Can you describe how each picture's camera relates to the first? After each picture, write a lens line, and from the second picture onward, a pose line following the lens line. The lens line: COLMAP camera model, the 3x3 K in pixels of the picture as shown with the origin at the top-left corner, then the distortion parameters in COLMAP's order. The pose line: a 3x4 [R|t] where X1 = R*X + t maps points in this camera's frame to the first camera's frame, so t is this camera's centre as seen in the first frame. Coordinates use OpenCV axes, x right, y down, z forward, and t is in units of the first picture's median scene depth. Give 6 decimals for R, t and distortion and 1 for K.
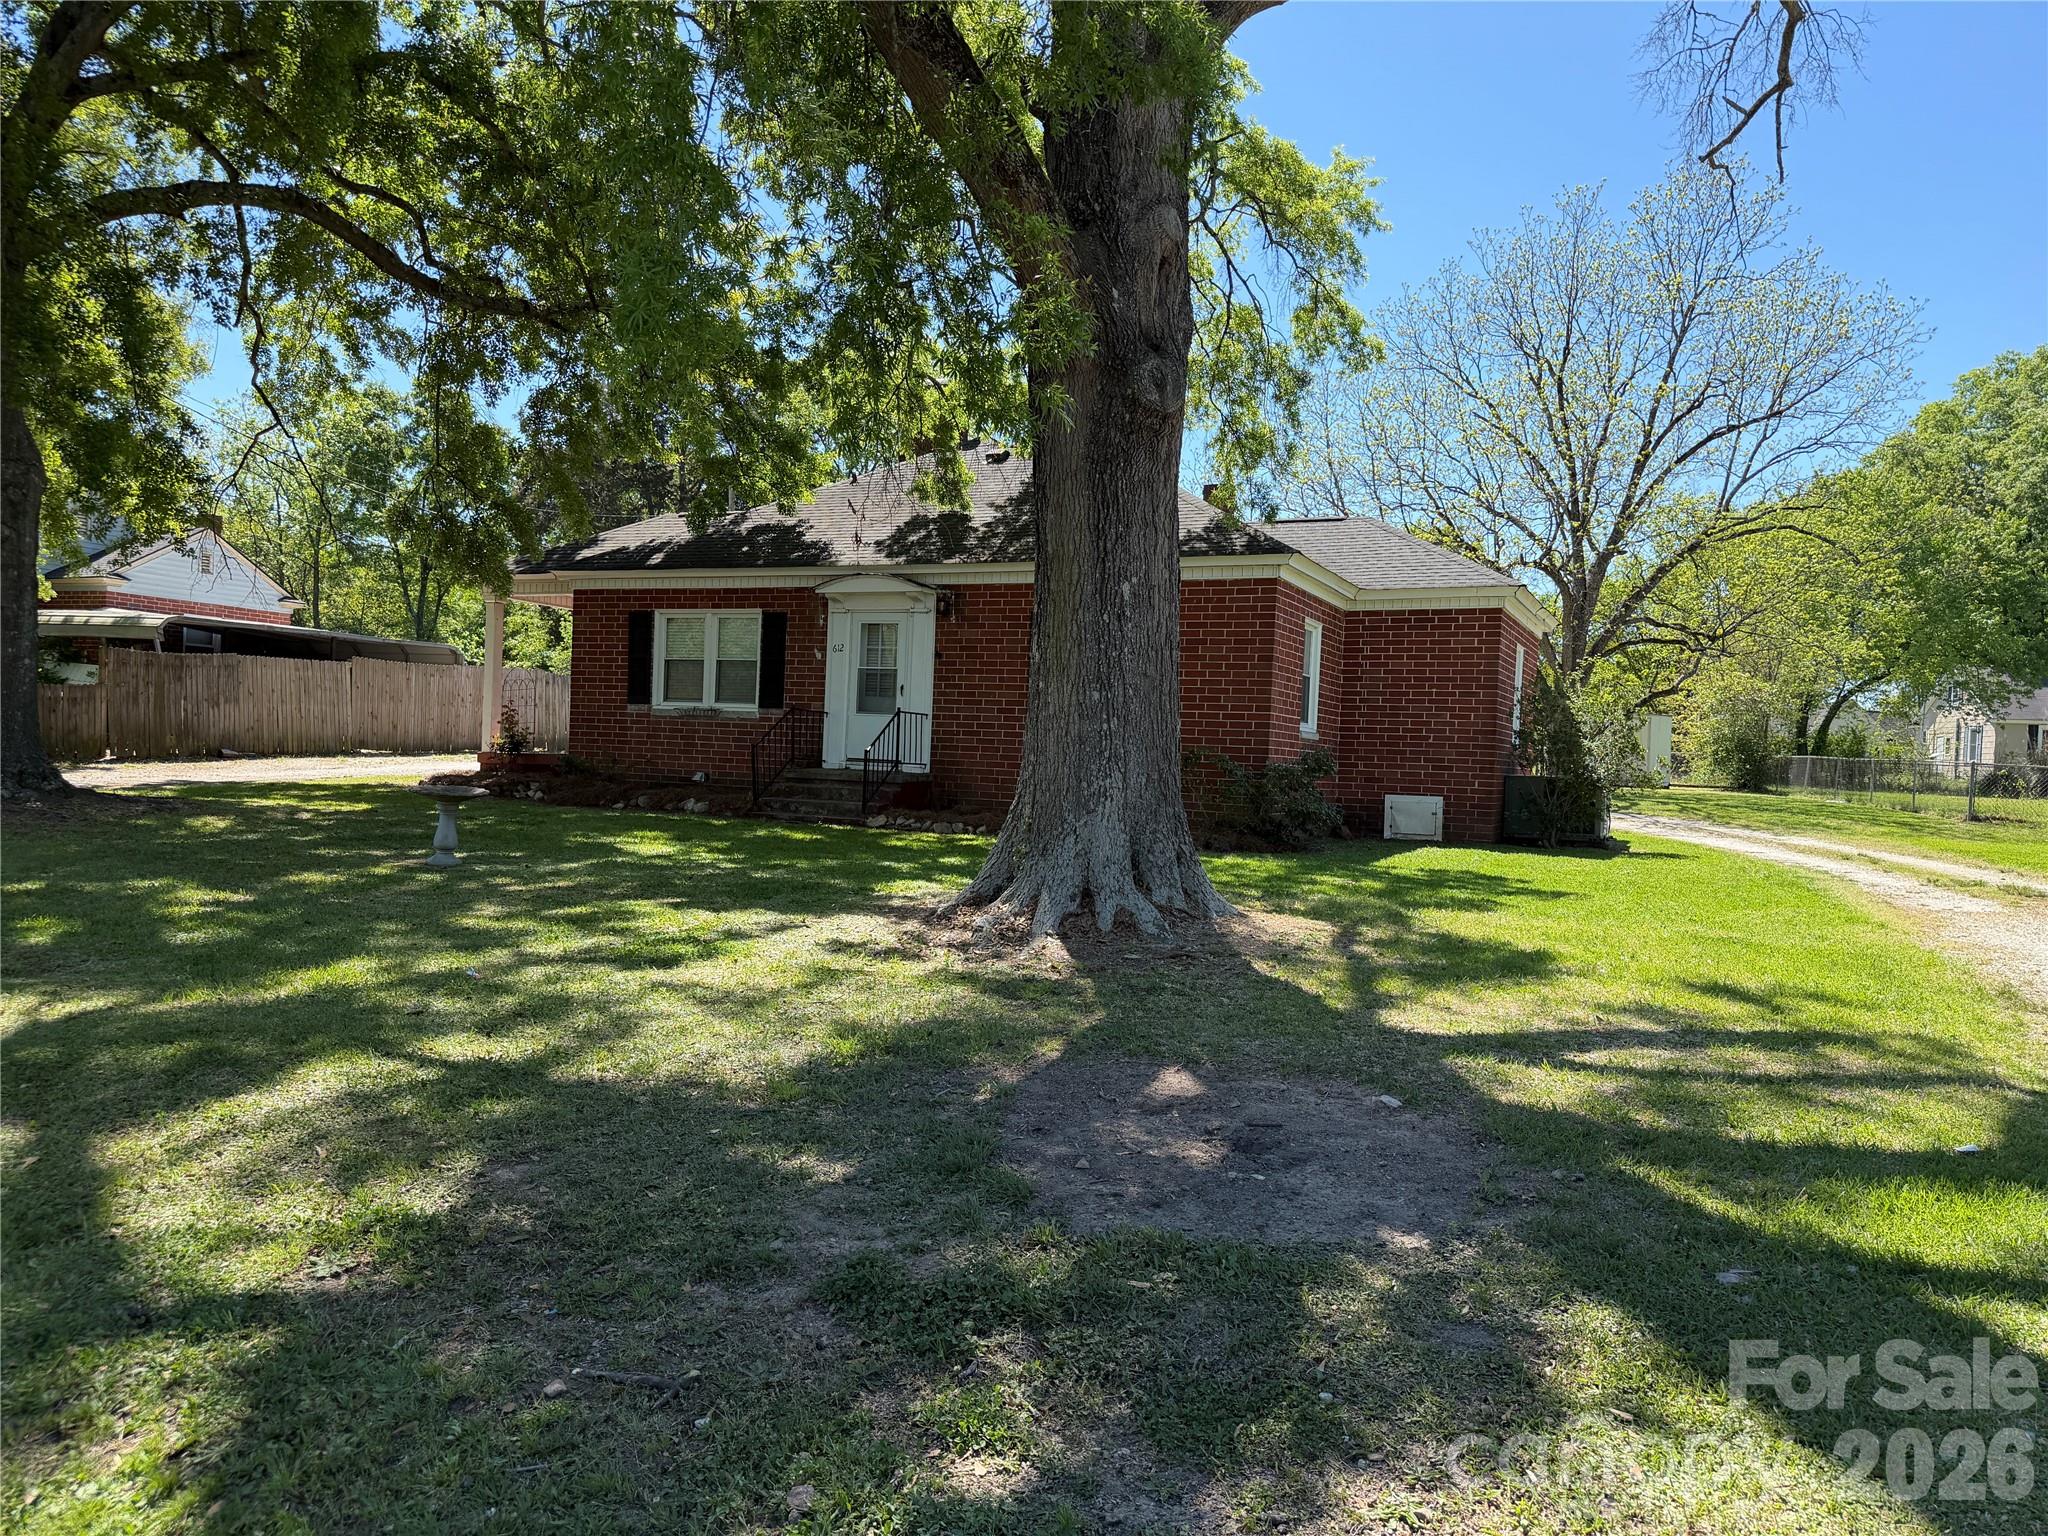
lens RADIAL K [[1427.8, 0, 1024.0], [0, 1427.8, 768.0], [0, 0, 1]] dist [0.187131, -0.290824]
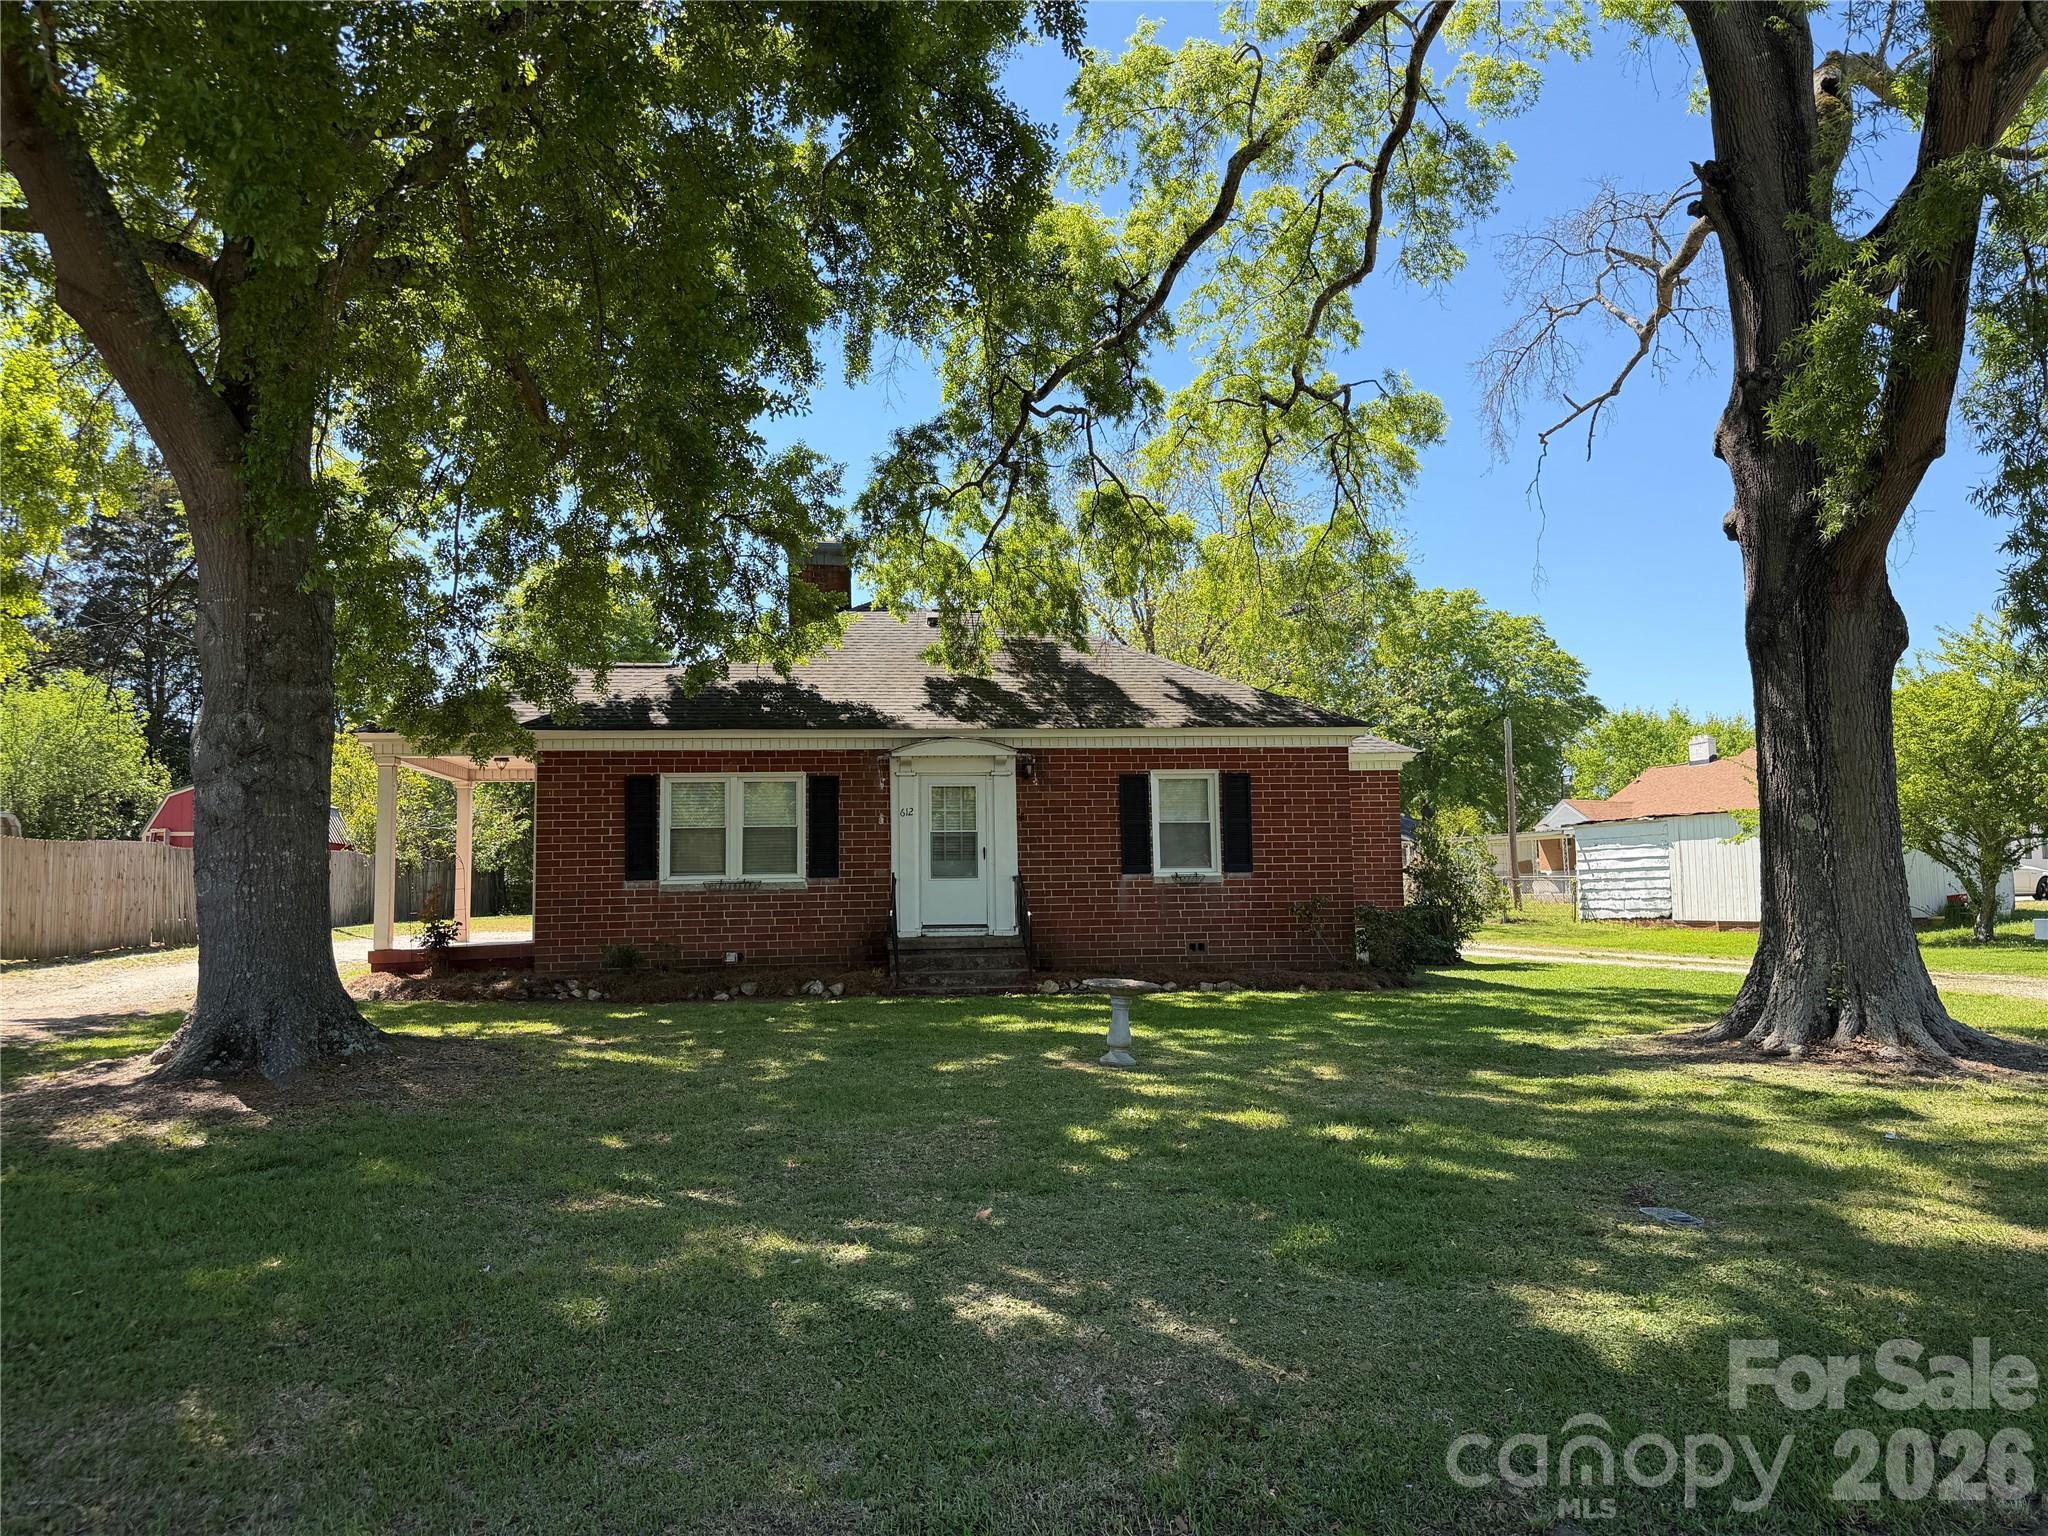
lens RADIAL K [[1427.8, 0, 1024.0], [0, 1427.8, 768.0], [0, 0, 1]] dist [0.187131, -0.290824]
pose [[0.850656, -0.004218, 0.525705, -0.553285], [0.053897, 0.995399, -0.079225, -0.031219], [-0.522952, 0.095727, 0.846970, 0.130402]]
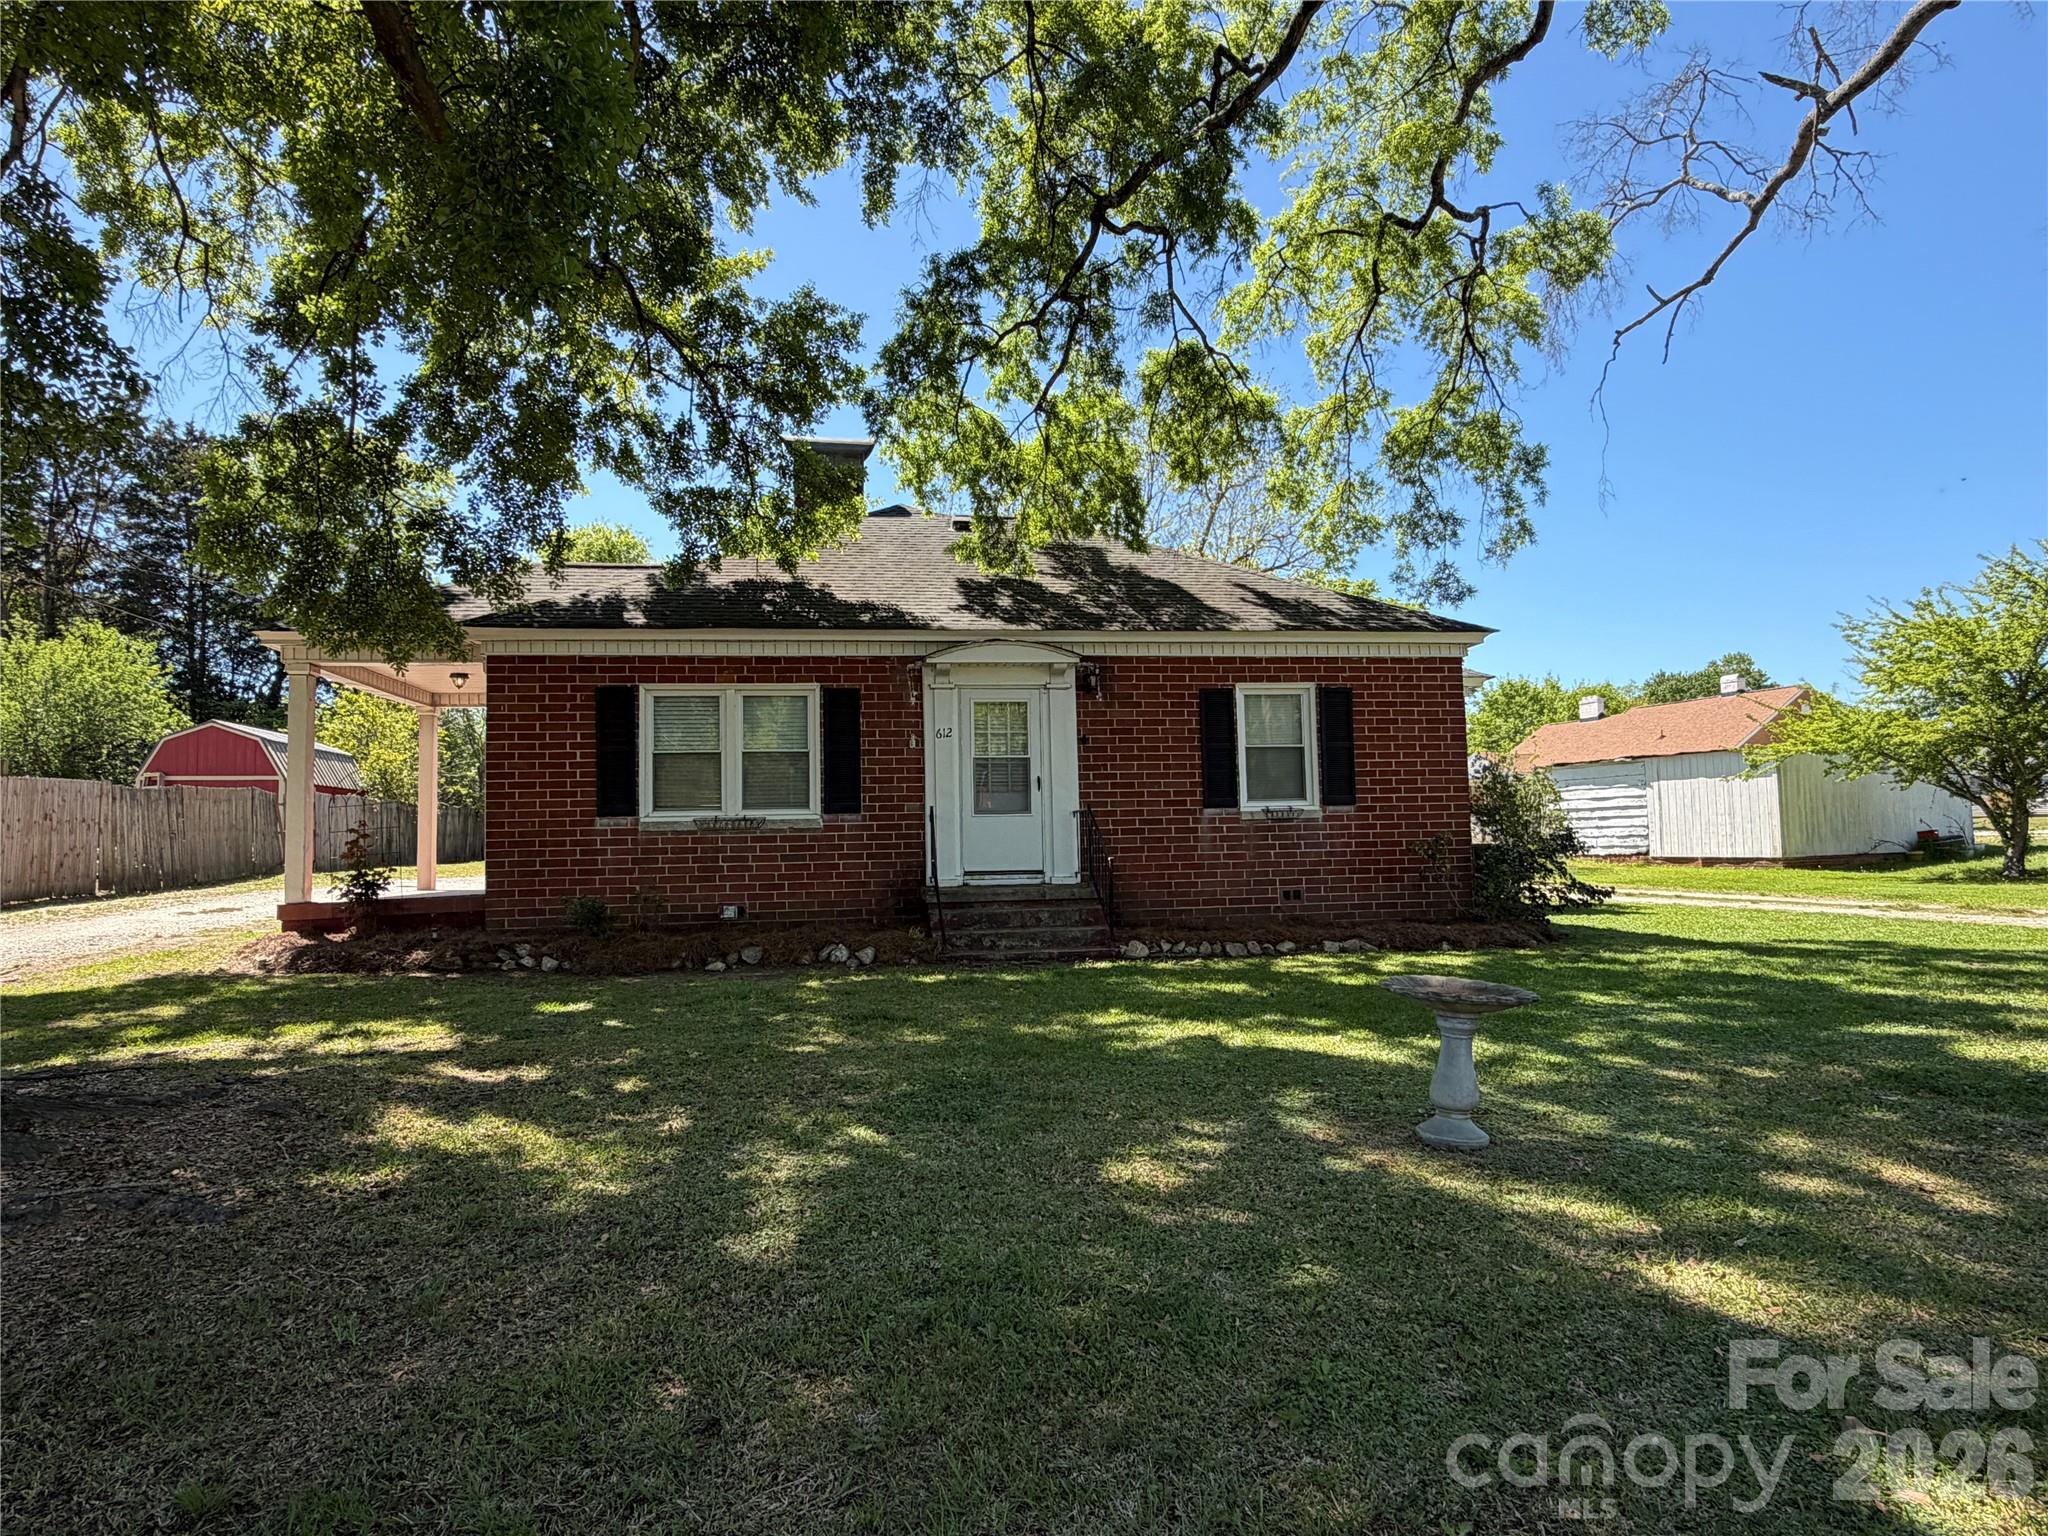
lens RADIAL K [[1145.3, 0, 1014.8], [0, 1145.3, 772.1], [0, 0, 1]] dist [0.000454, 0.000664]
pose [[0.830627, -0.021097, 0.556430, -0.433795], [0.058931, 0.997001, -0.050170, -0.027418], [-0.553702, 0.074464, 0.829379, 0.443107]]
